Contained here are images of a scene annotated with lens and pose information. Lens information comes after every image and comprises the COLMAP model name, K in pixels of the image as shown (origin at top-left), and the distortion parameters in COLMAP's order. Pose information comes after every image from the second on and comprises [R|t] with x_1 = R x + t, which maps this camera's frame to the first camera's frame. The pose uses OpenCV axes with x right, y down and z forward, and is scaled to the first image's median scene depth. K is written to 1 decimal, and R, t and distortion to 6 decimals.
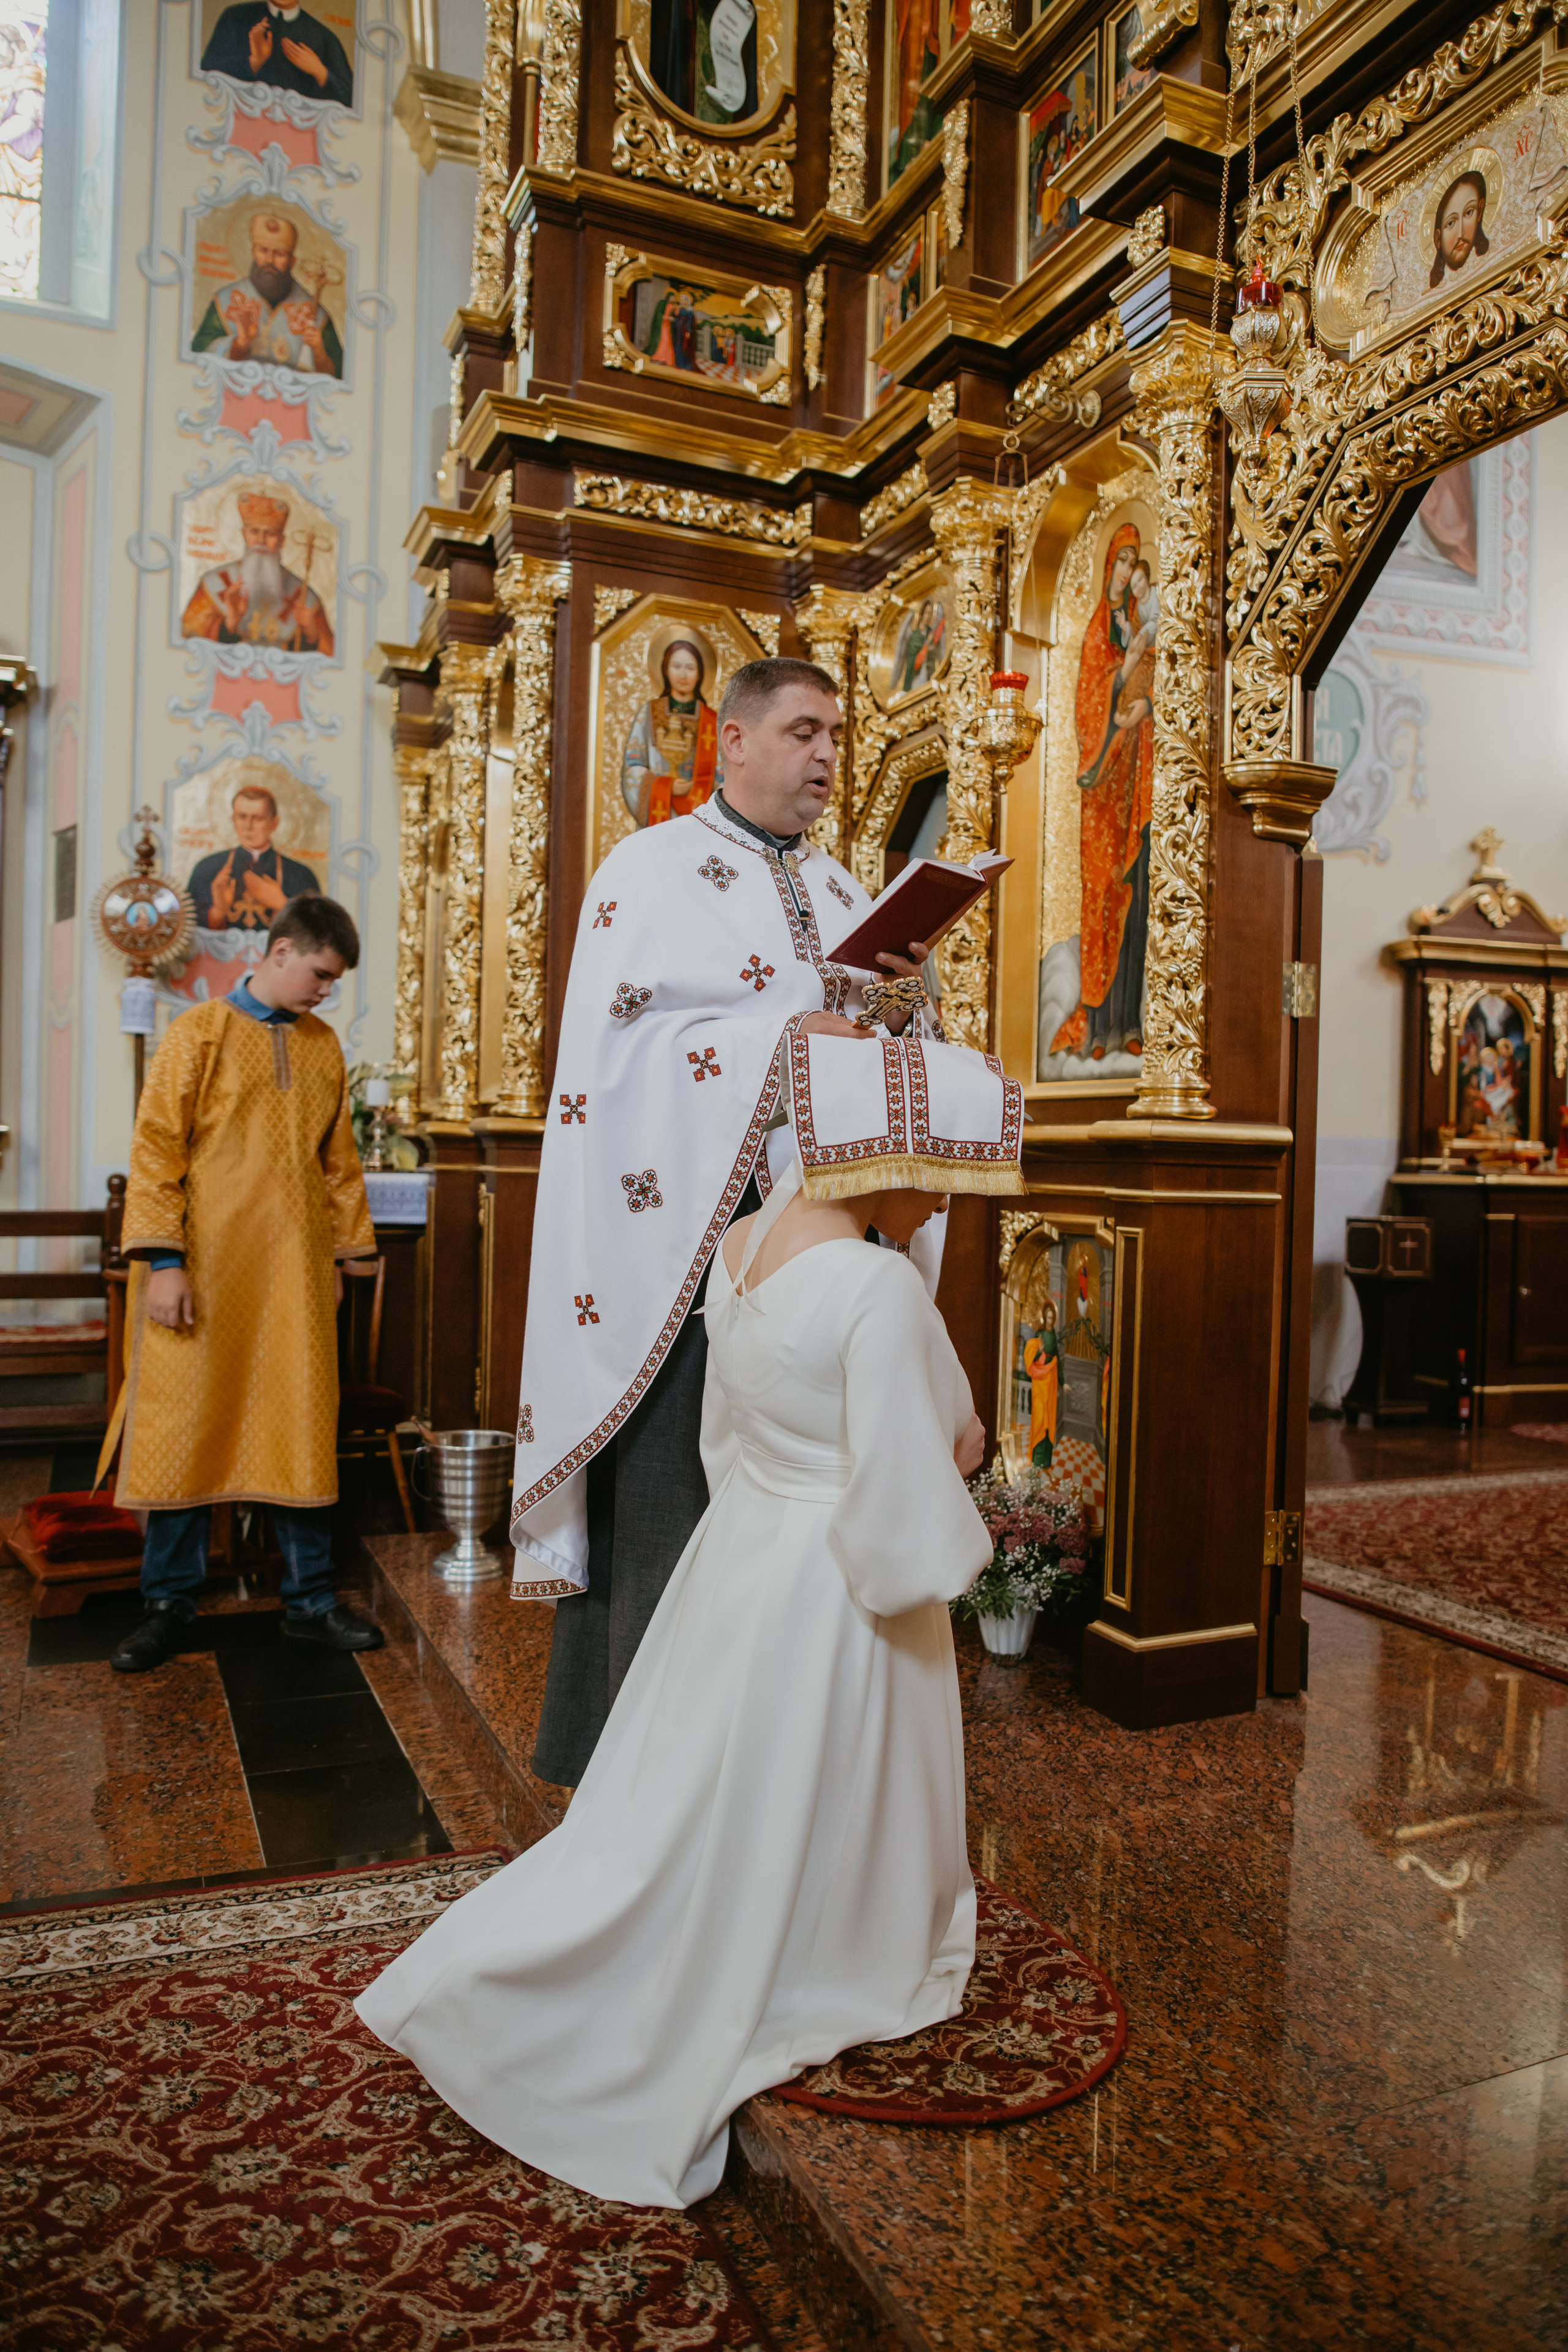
lens RADIAL K [[1606.3, 0, 788.9], [0, 1606.3, 1183.4], [0, 0, 1]] dist [-0.067088, 0.029138]
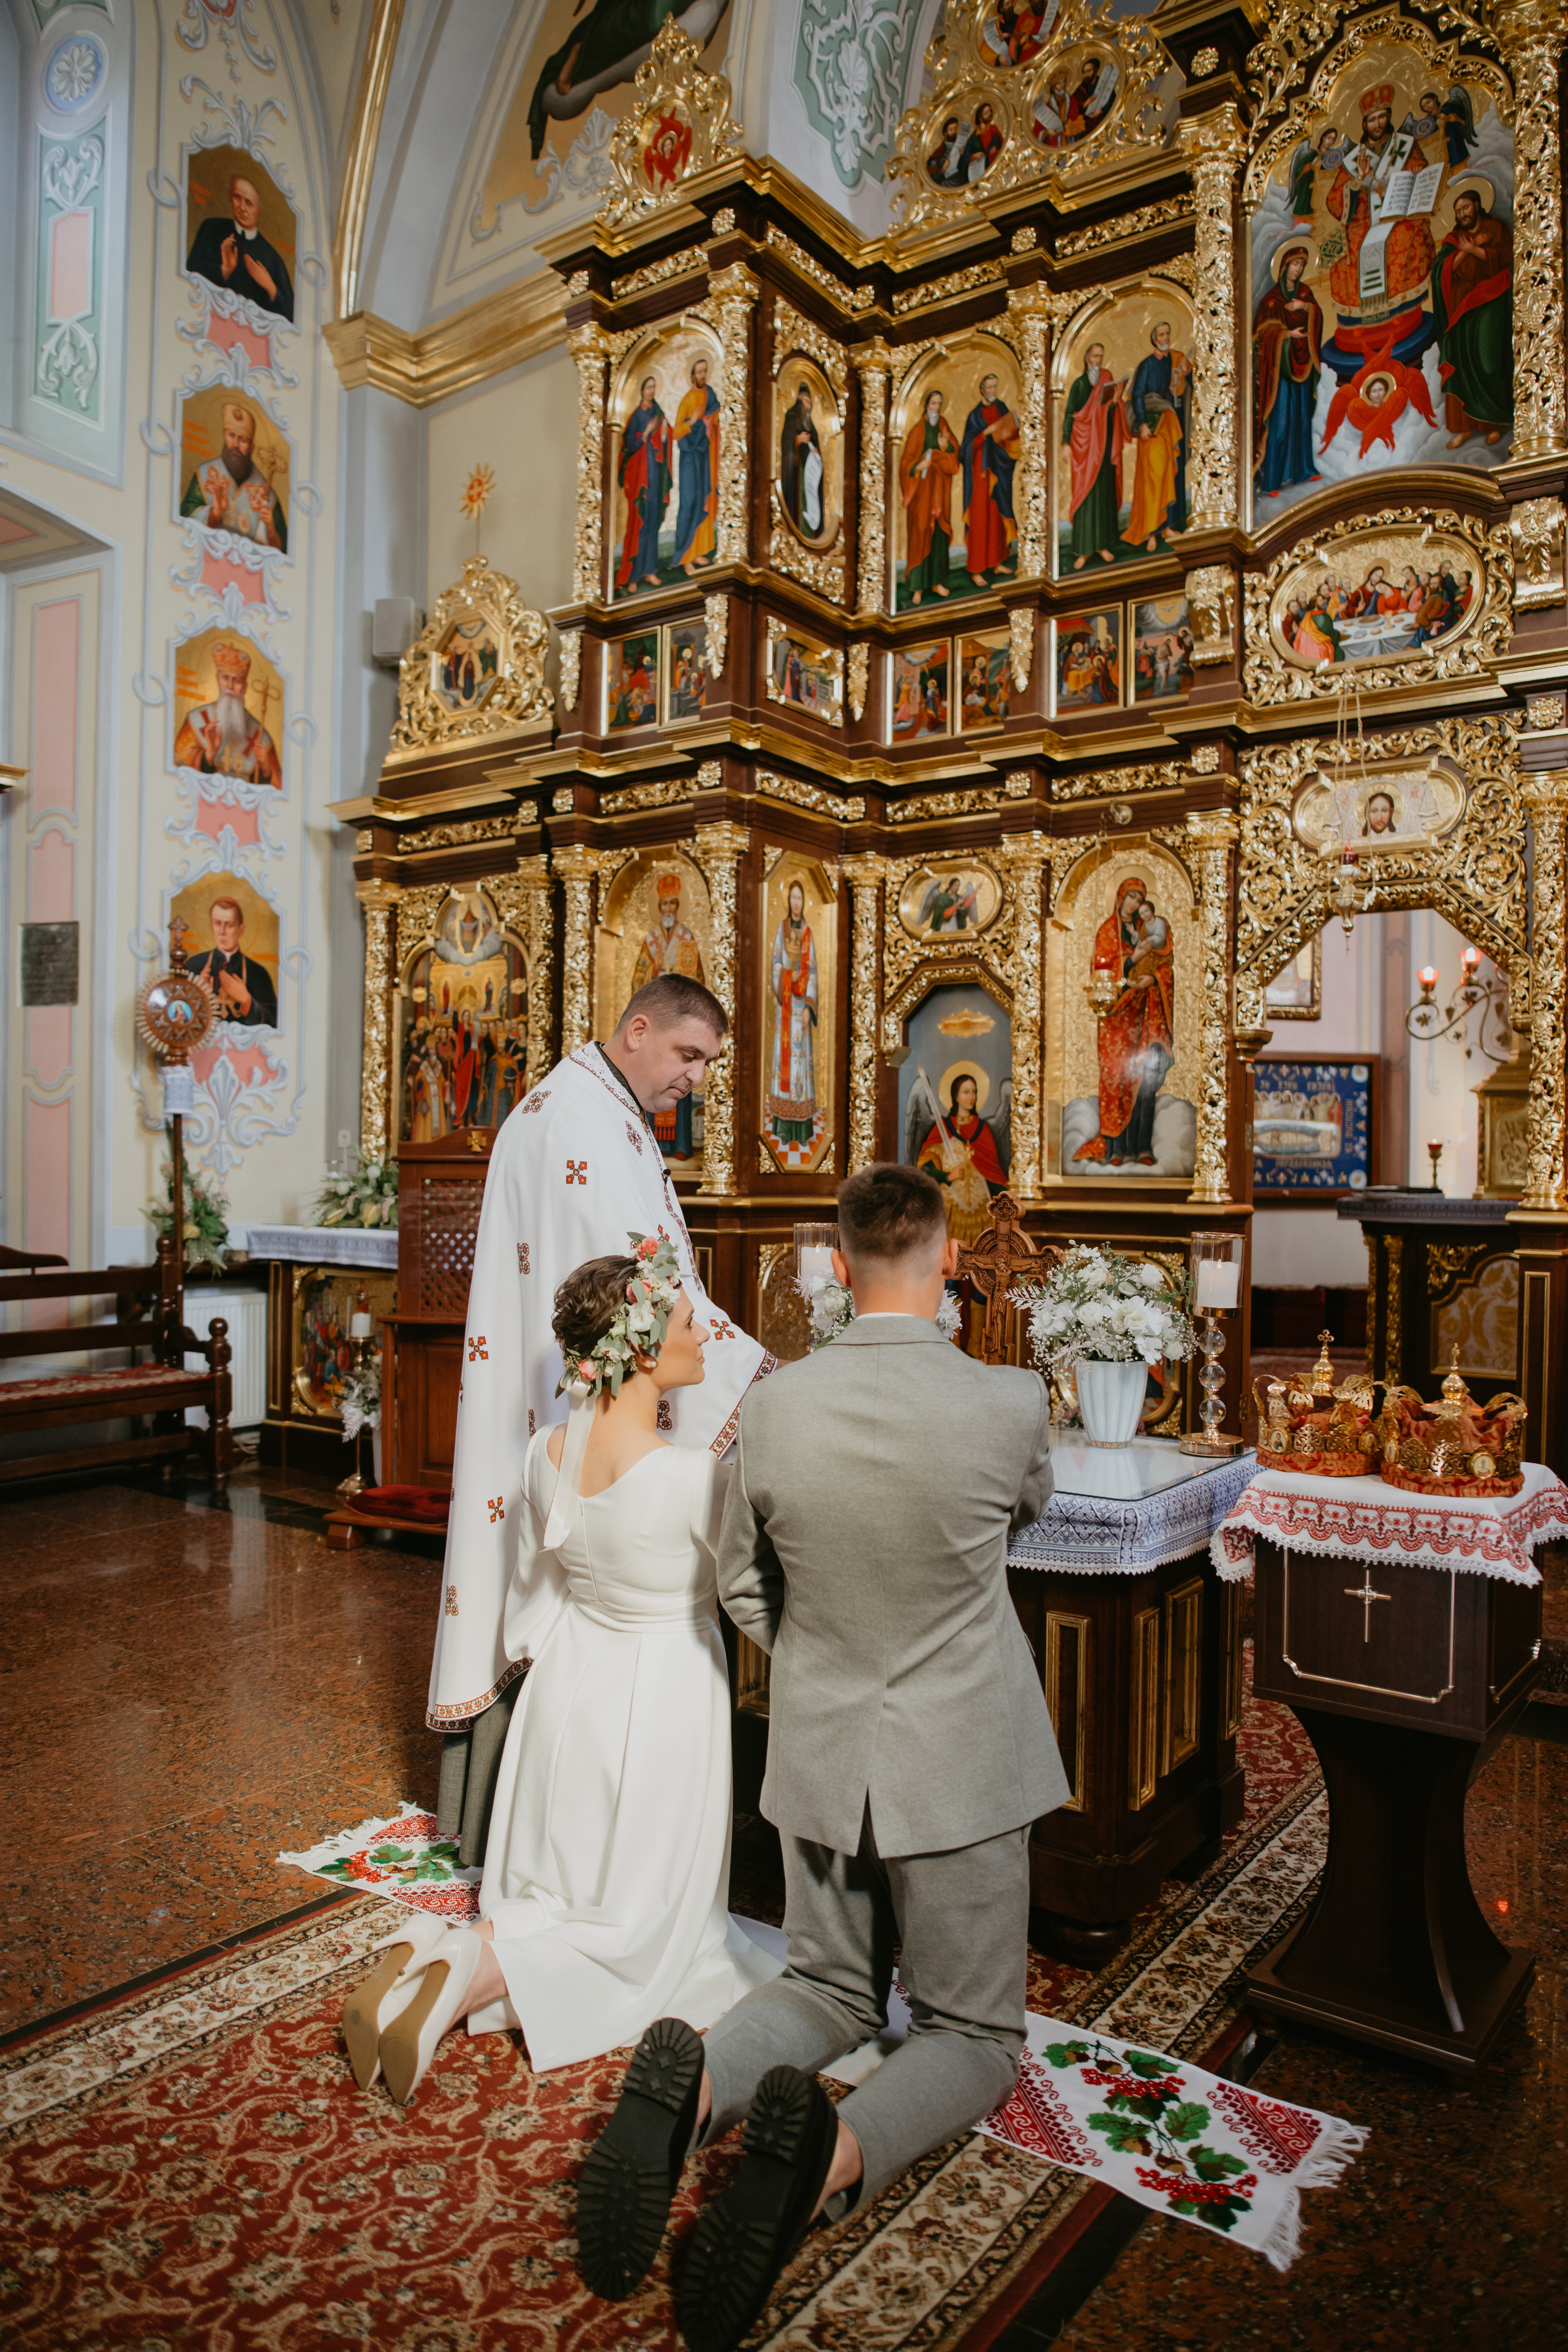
lens RADIAL K [[1606.3, 0, 789.6], [0, 1606.3, 1180.6], [0, 0, 1]] dist [-0.067088, 0.029138]
pose [[0.857490, -0.019086, 0.514147, -0.852848], [0.017805, 0.999814, 0.007421, -0.064101], [-0.514193, 0.002791, 0.857670, -0.305441]]
